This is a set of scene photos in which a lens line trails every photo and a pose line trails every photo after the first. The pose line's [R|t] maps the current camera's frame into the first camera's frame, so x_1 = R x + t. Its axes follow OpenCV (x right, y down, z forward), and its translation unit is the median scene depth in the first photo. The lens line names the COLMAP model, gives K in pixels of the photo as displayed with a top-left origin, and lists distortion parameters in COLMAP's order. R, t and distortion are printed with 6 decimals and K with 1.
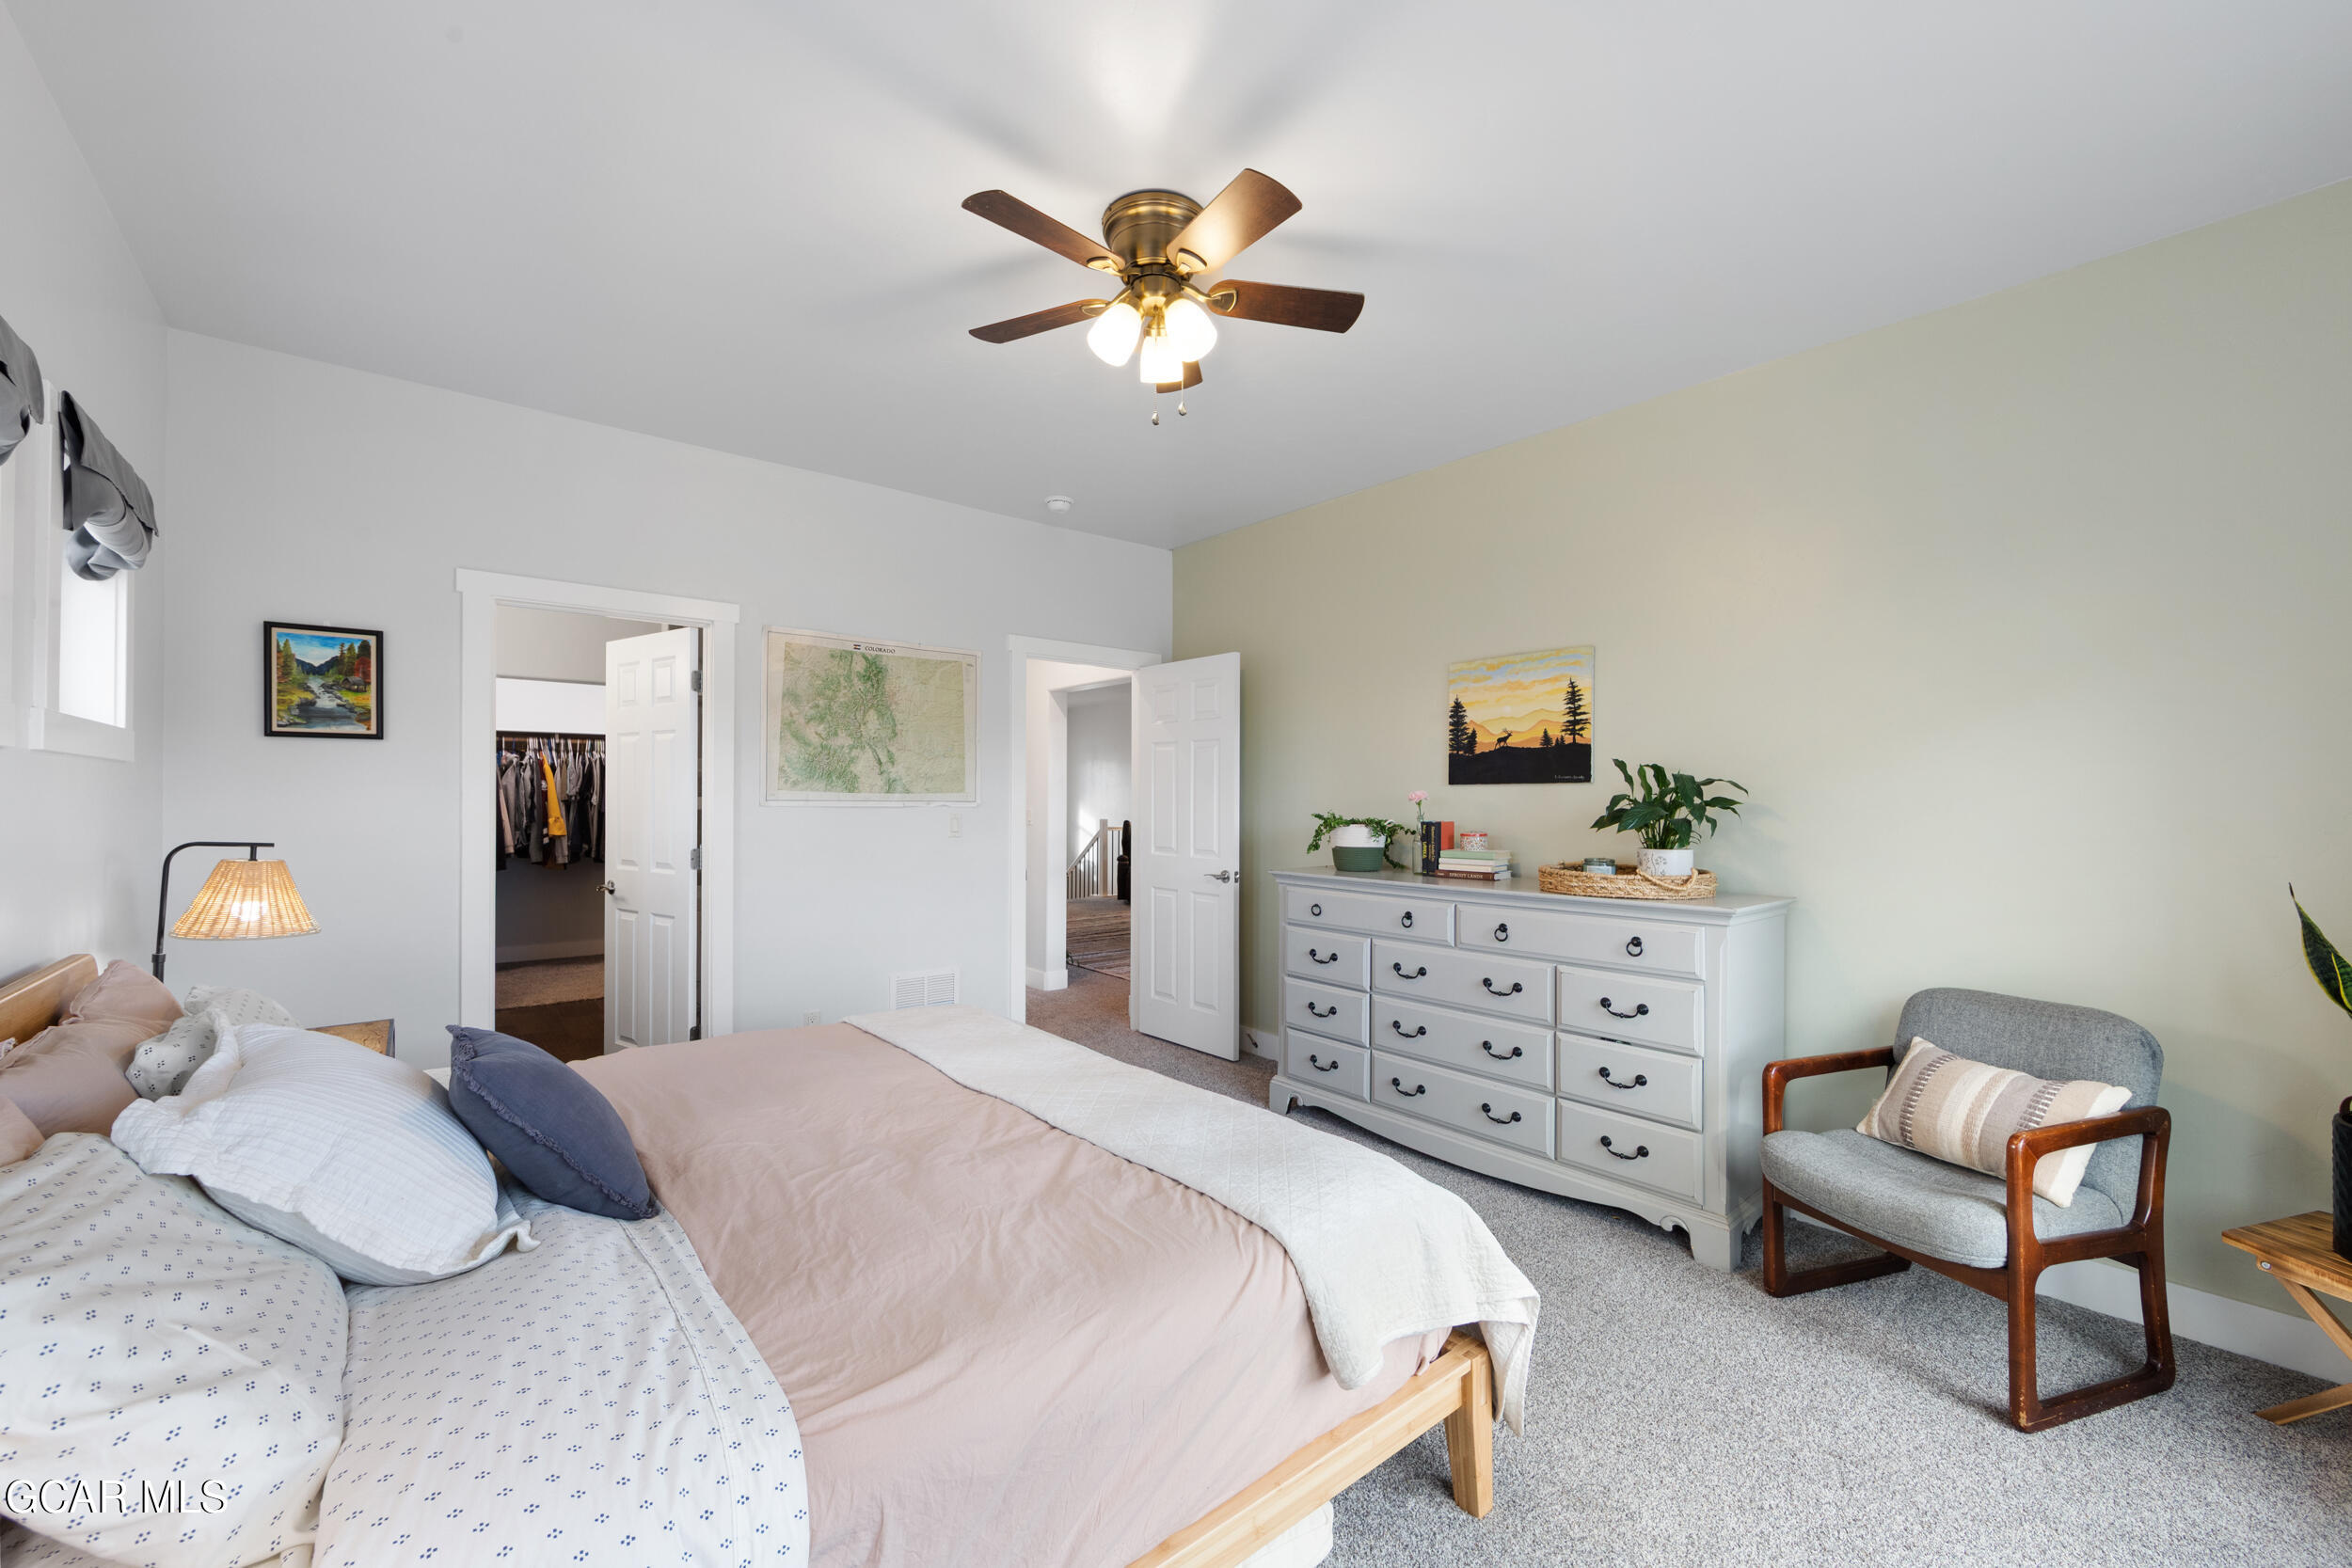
lens RADIAL K [[916.1, 0, 1176.9], [0, 916.1, 788.8], [0, 0, 1]] dist [-0.000972, -0.000873]
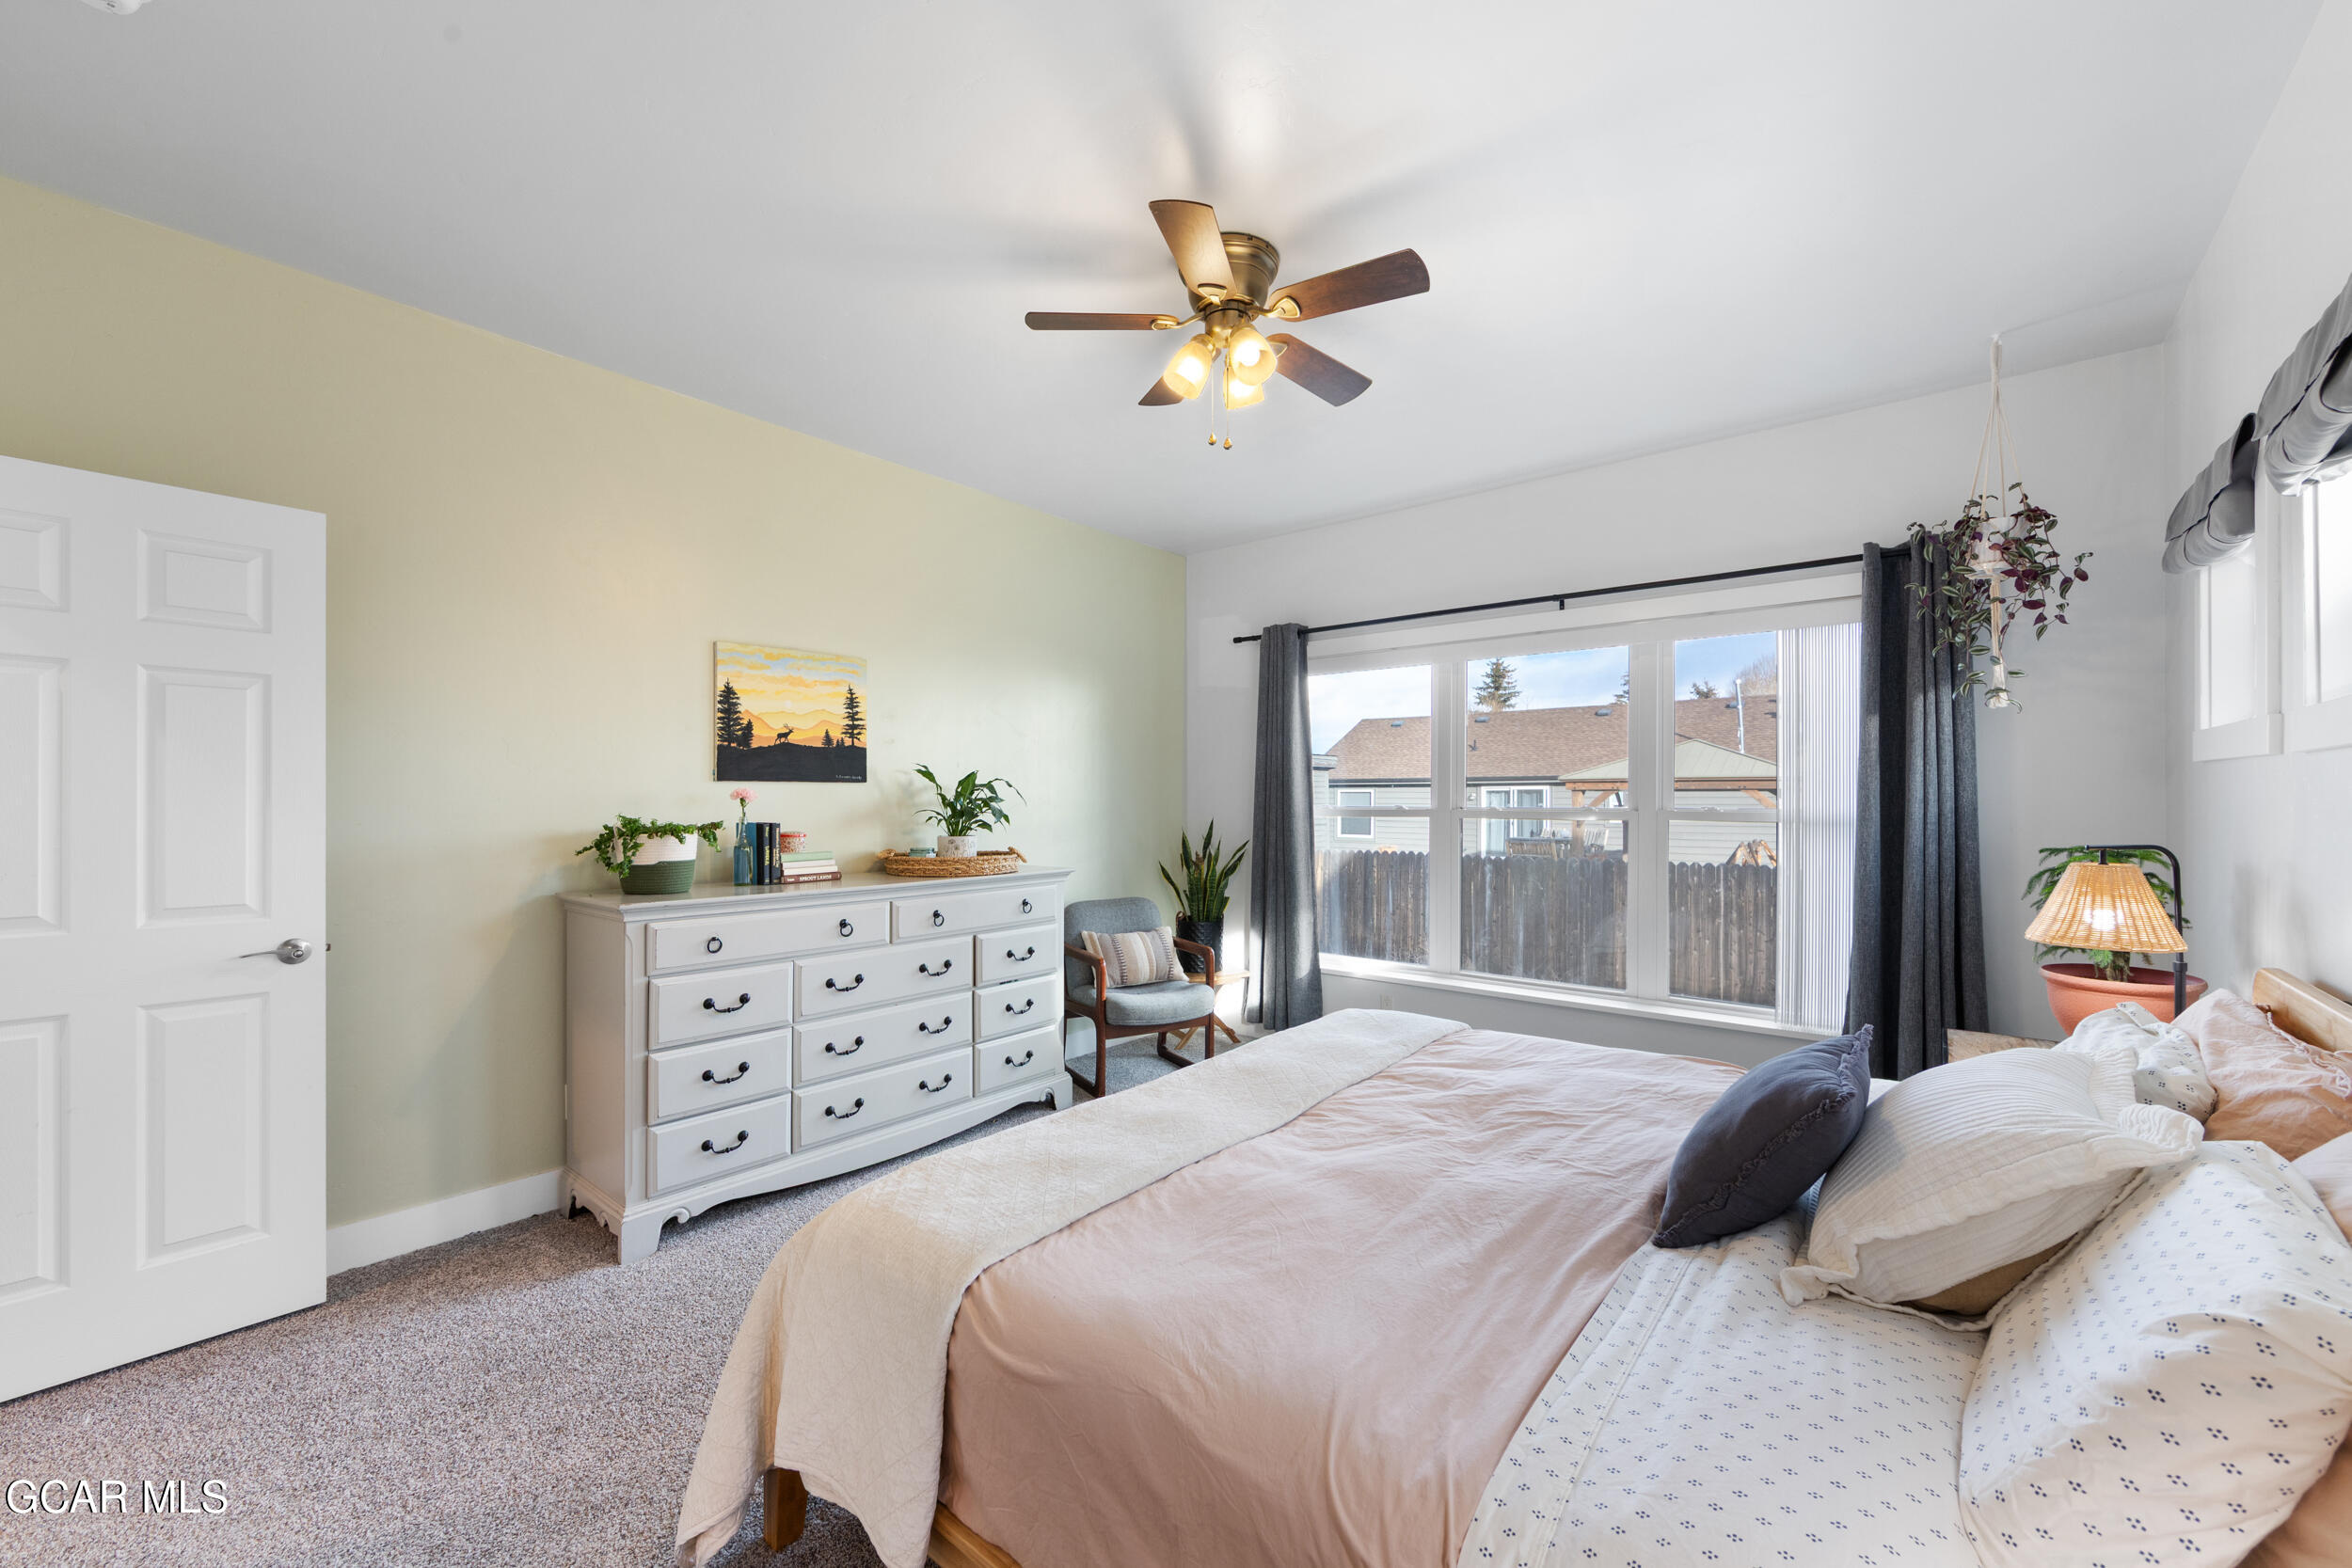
lens RADIAL K [[927.4, 0, 1166.6], [0, 927.4, 788.0], [0, 0, 1]] dist [0.000336, 0.000072]
pose [[-0.170205, 0.008851, 0.985369, -0.695875], [-0.012096, 0.999866, -0.011071, 0.007737], [-0.985334, -0.013803, -0.170075, 0.802116]]
